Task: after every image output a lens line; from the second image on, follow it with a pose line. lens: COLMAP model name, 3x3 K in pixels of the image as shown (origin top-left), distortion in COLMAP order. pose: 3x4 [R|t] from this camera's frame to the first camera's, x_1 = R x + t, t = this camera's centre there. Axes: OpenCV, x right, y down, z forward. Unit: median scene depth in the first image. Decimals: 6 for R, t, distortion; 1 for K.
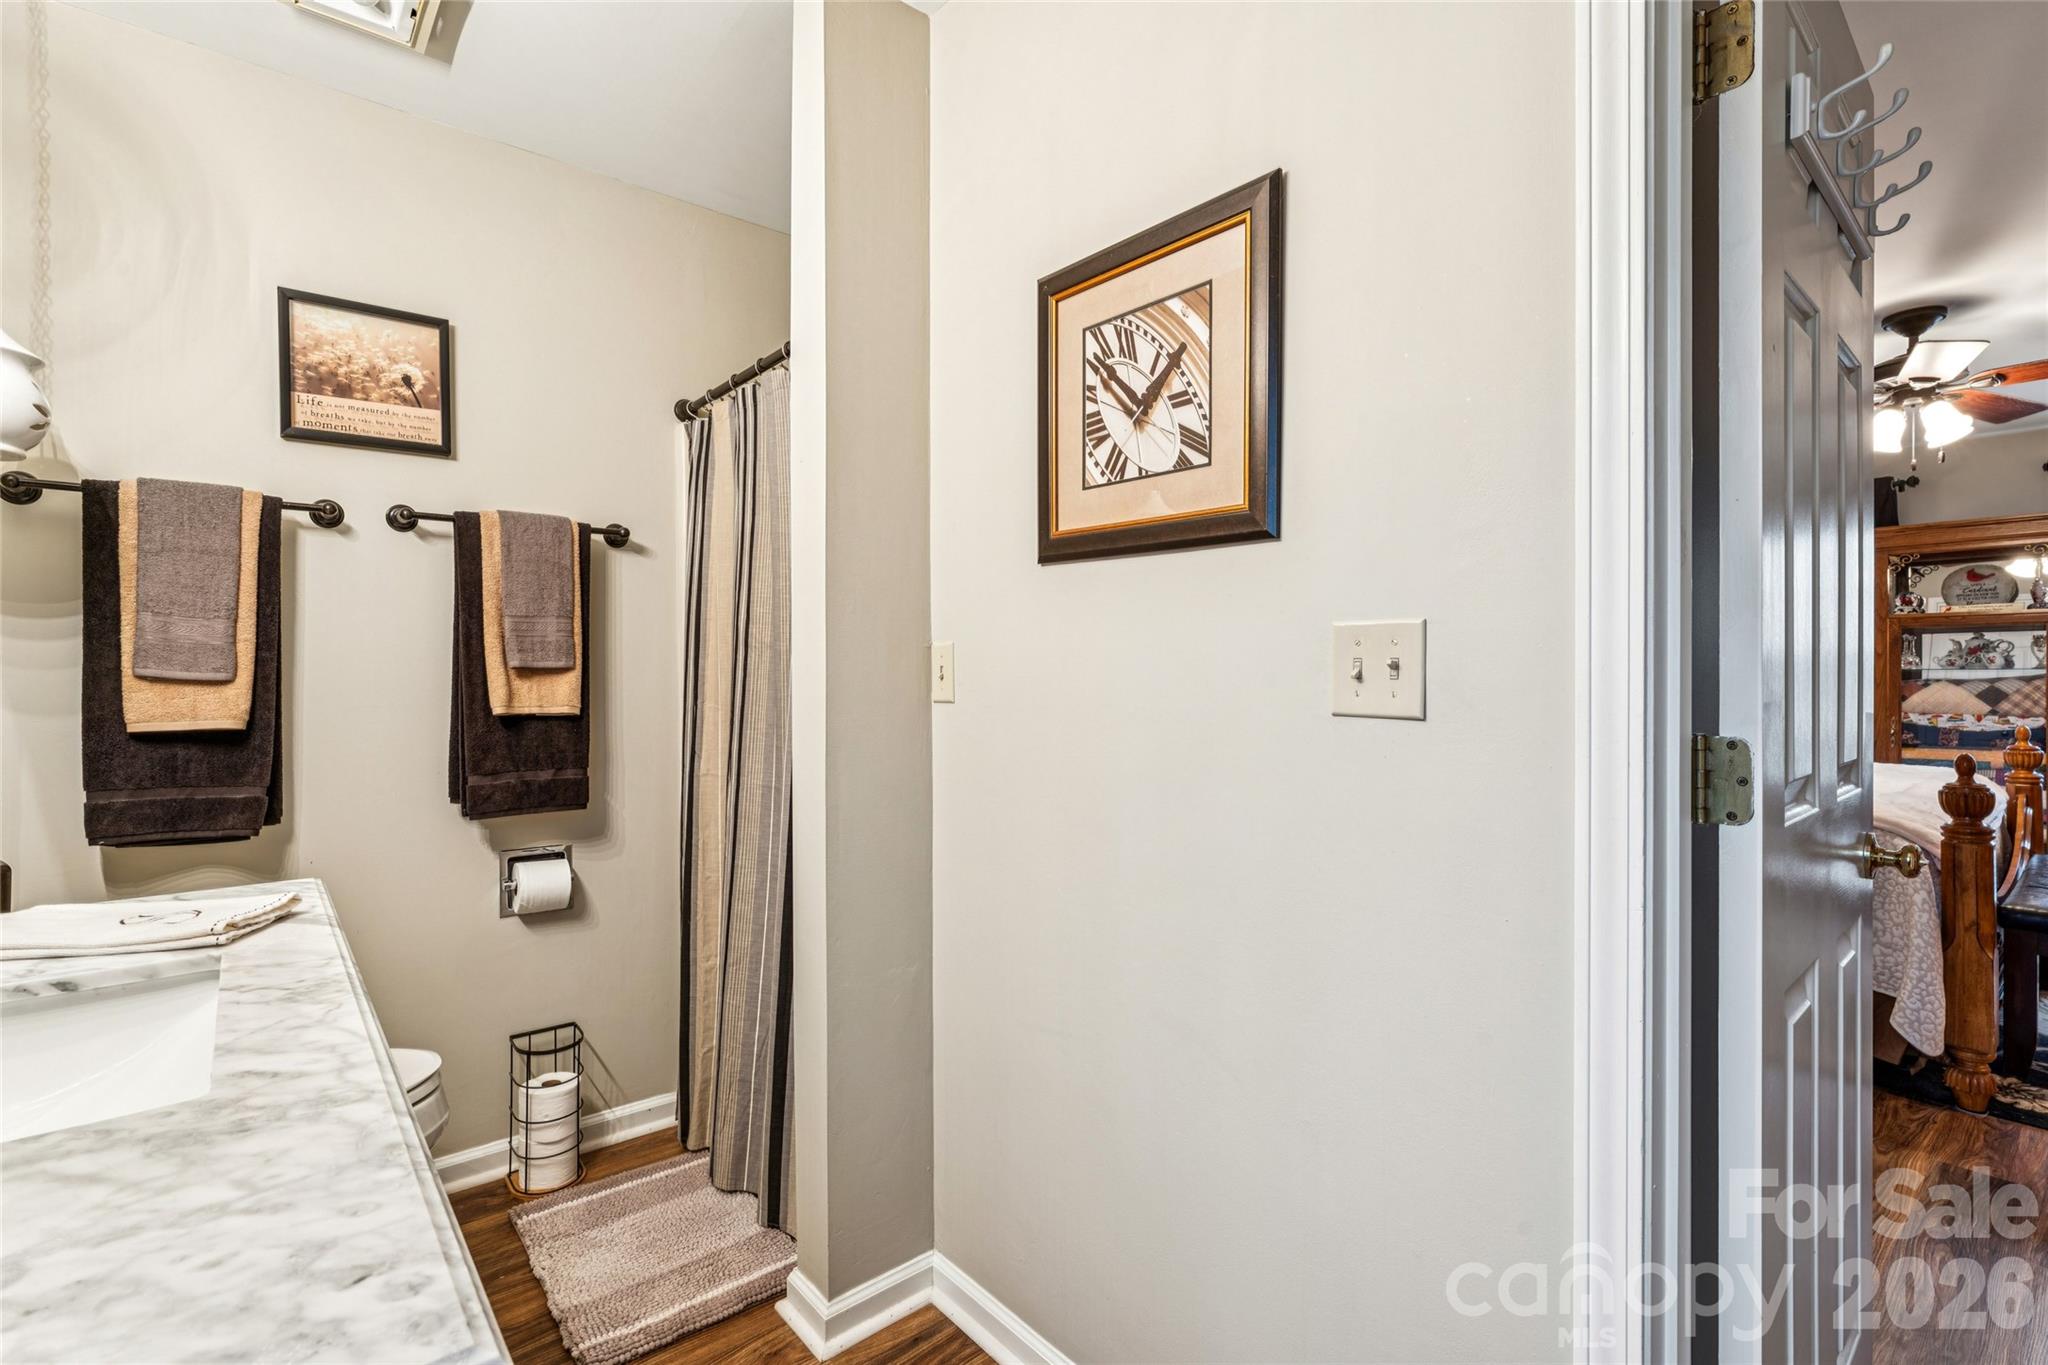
lens RADIAL K [[931.1, 0, 1018.9], [0, 931.1, 680.0], [0, 0, 1]] dist [-0.003112, -0.000131]
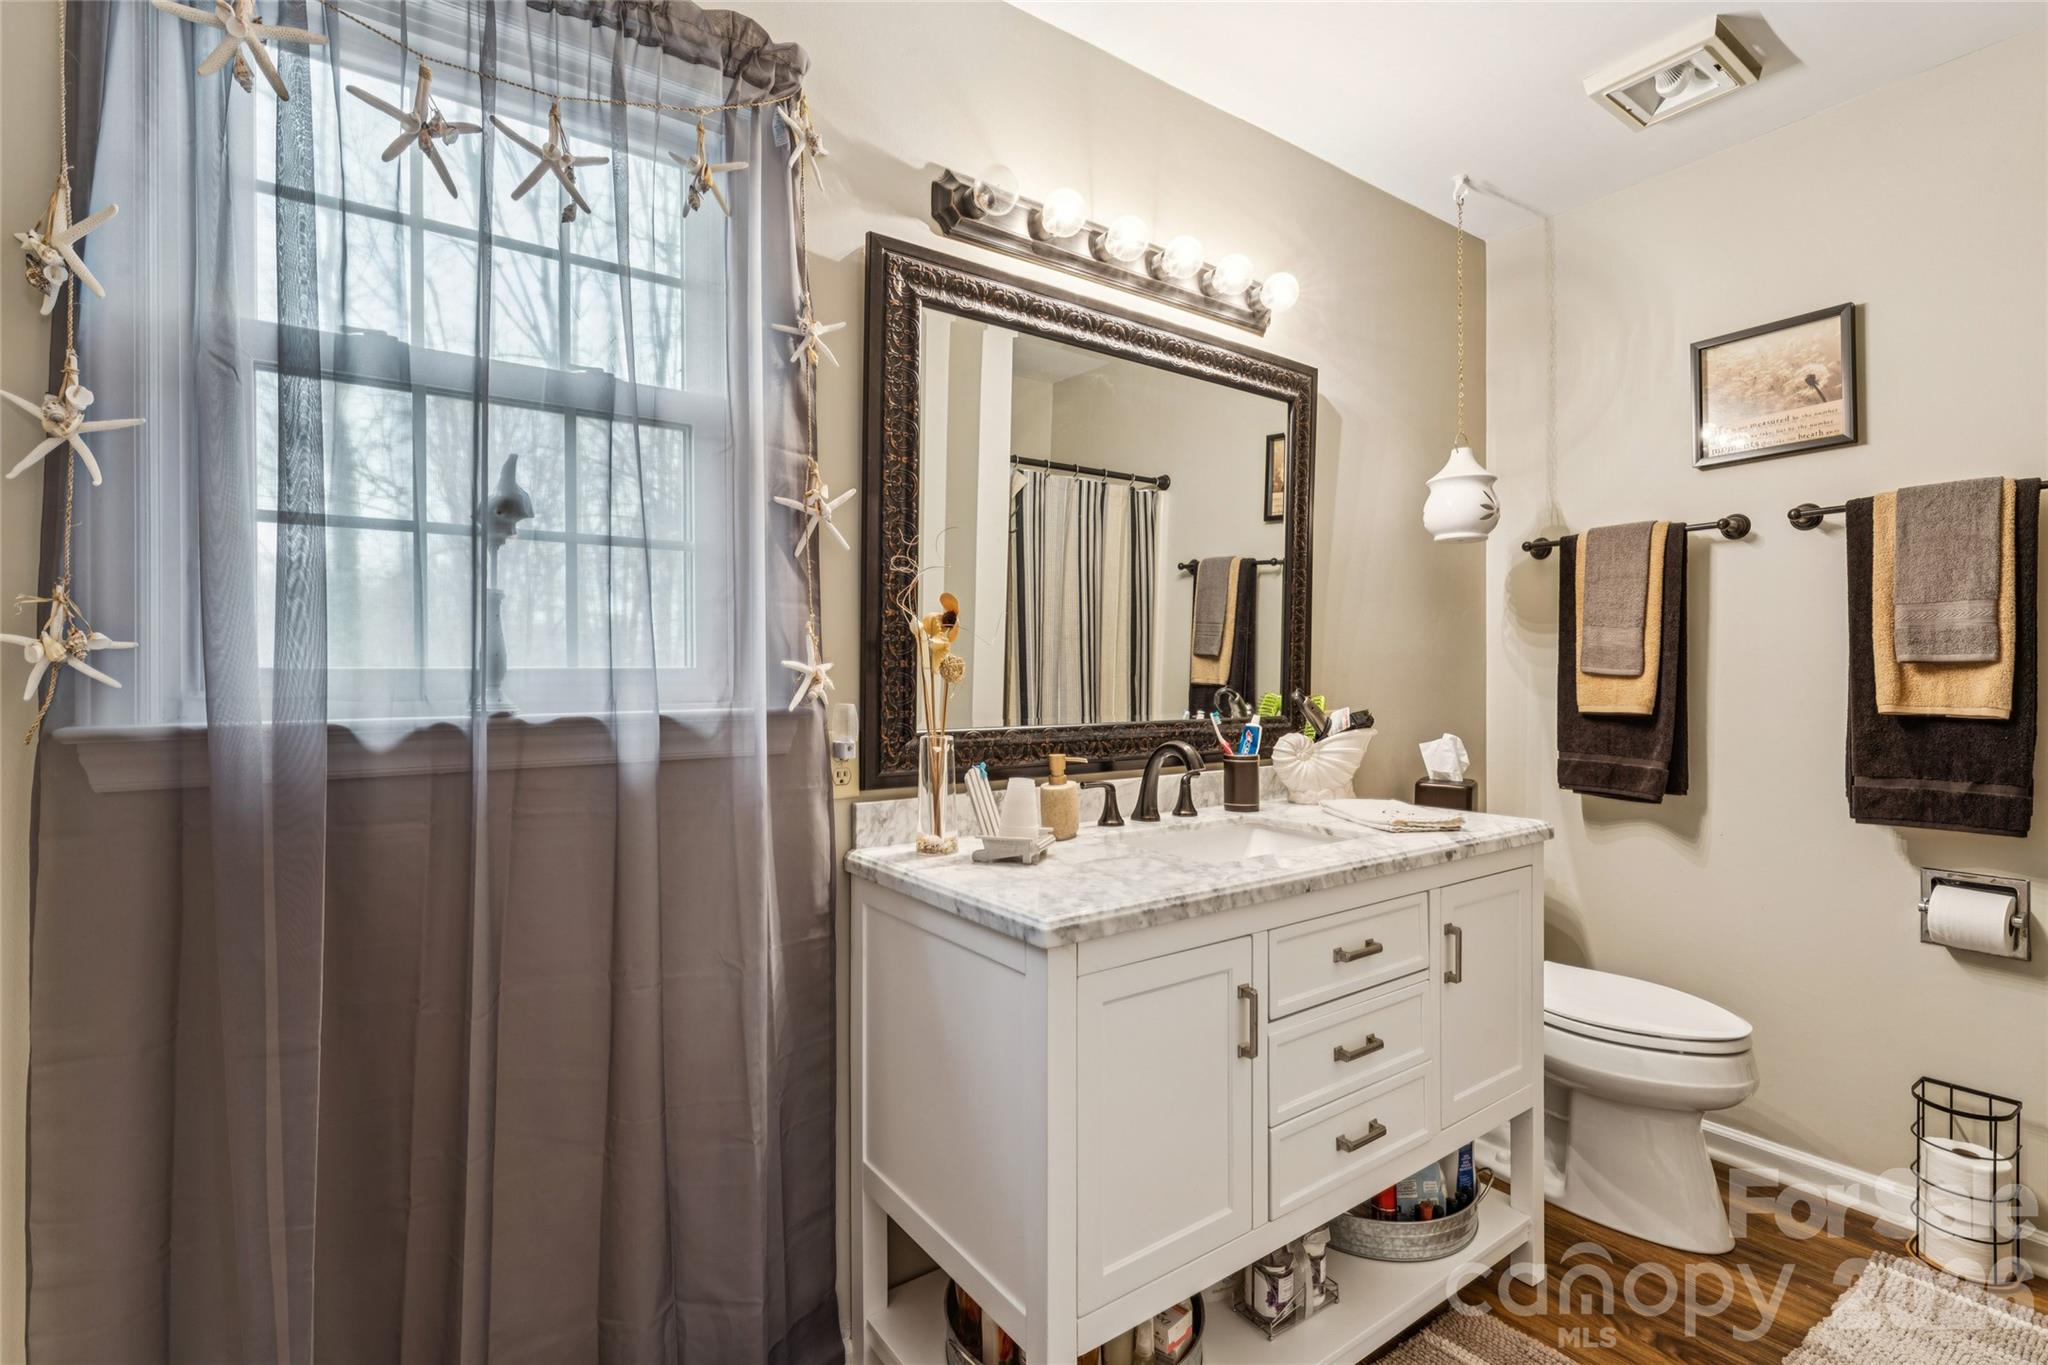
lens RADIAL K [[931.1, 0, 1018.9], [0, 931.1, 680.0], [0, 0, 1]] dist [-0.003112, -0.000131]
pose [[-0.083431, 0.007000, -0.996489, 0.426023], [-0.001623, 0.999973, 0.007160, -0.000694], [0.996512, 0.002214, -0.083417, 0.223661]]
